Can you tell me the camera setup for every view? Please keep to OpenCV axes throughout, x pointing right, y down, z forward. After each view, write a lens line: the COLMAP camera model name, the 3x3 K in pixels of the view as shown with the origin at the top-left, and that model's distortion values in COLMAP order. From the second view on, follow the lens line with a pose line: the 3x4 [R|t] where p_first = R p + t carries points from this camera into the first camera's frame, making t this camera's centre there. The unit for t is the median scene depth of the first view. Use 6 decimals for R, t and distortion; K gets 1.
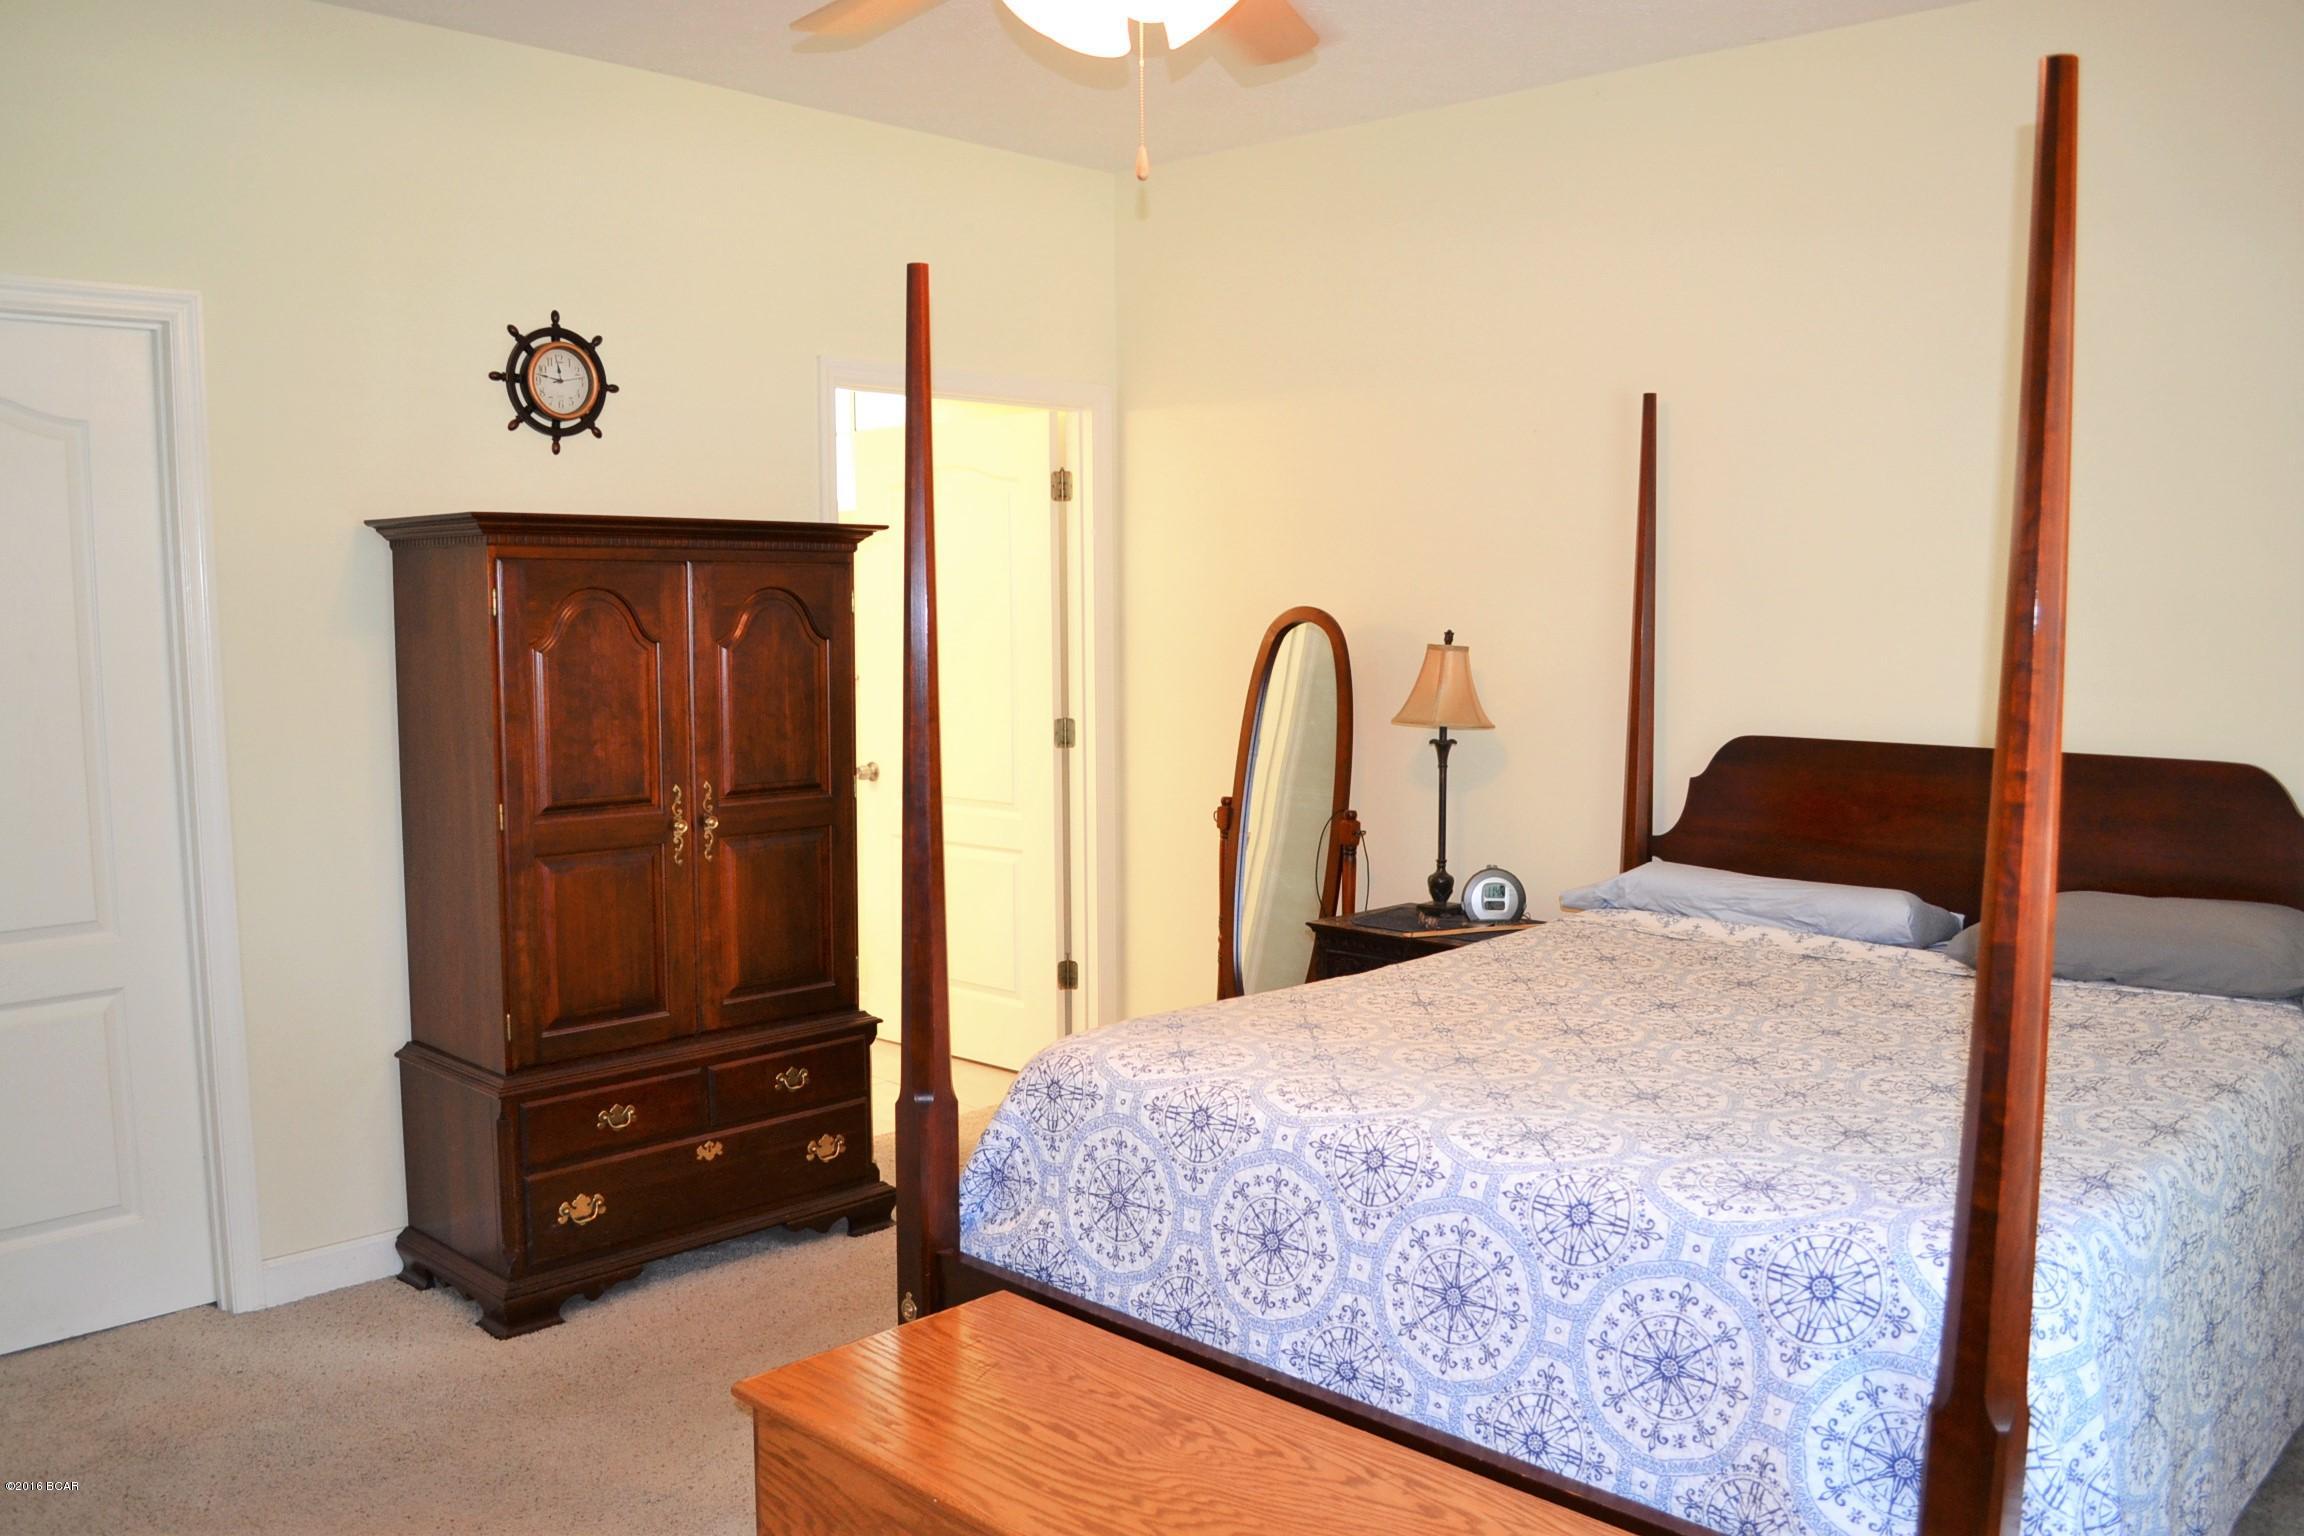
lens RADIAL K [[1853.0, 0, 1152.8], [0, 1853.0, 807.2], [0, 0, 1]] dist [-0.082768, 0.013277]
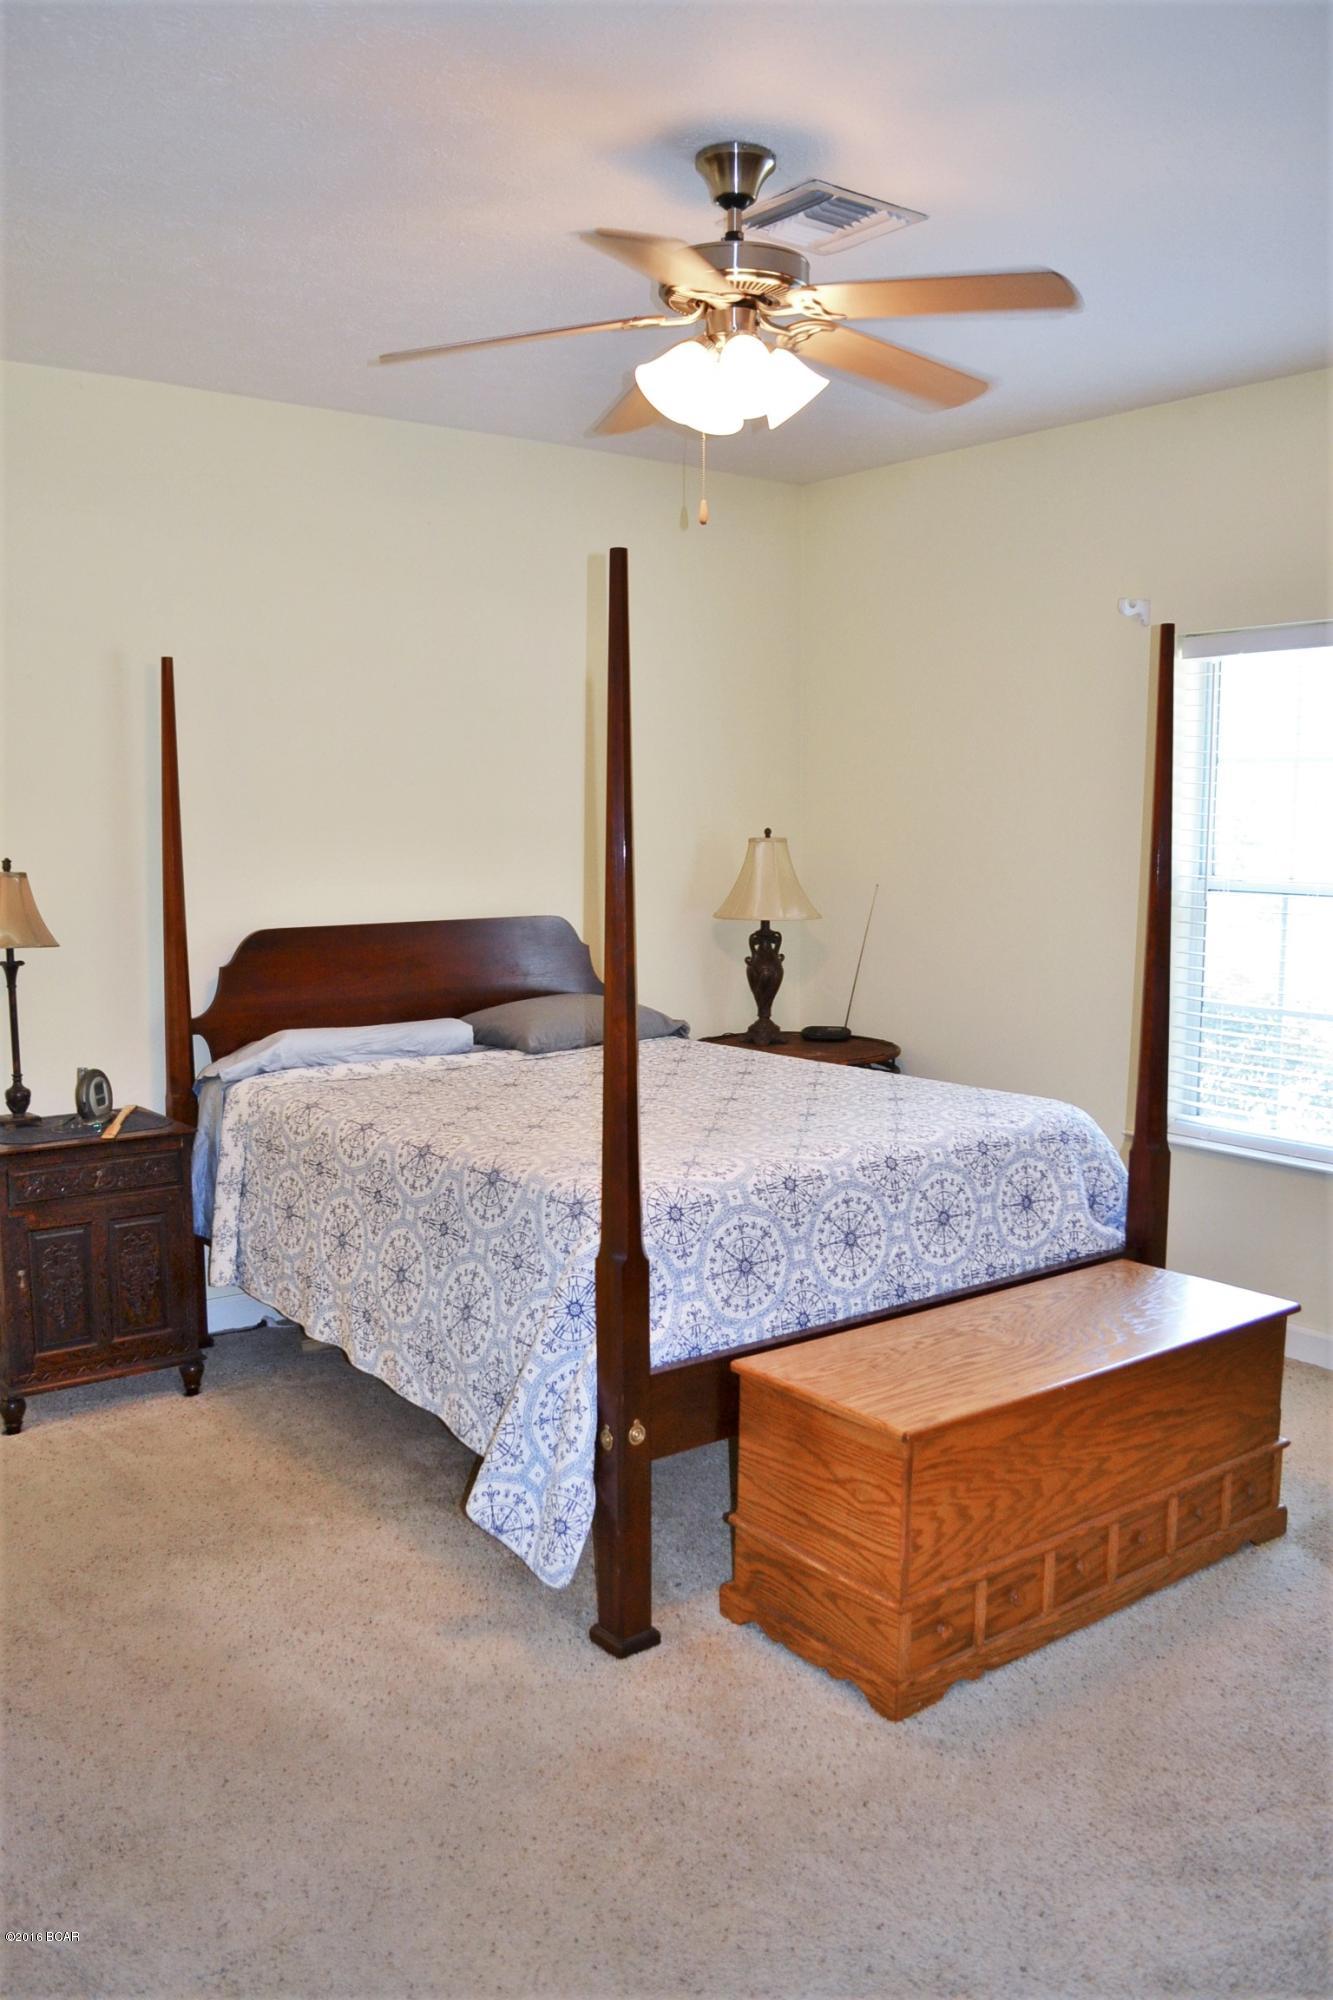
lens RADIAL K [[1608.5, 0, 690.2], [0, 1608.5, 1010.8], [0, 0, 1]] dist [-0.082768, 0.013277]
pose [[0.146549, -0.121925, 0.981661, -0.829873], [0.109278, 0.988296, 0.106436, -0.076789], [-0.983149, 0.091676, 0.158157, 0.583630]]
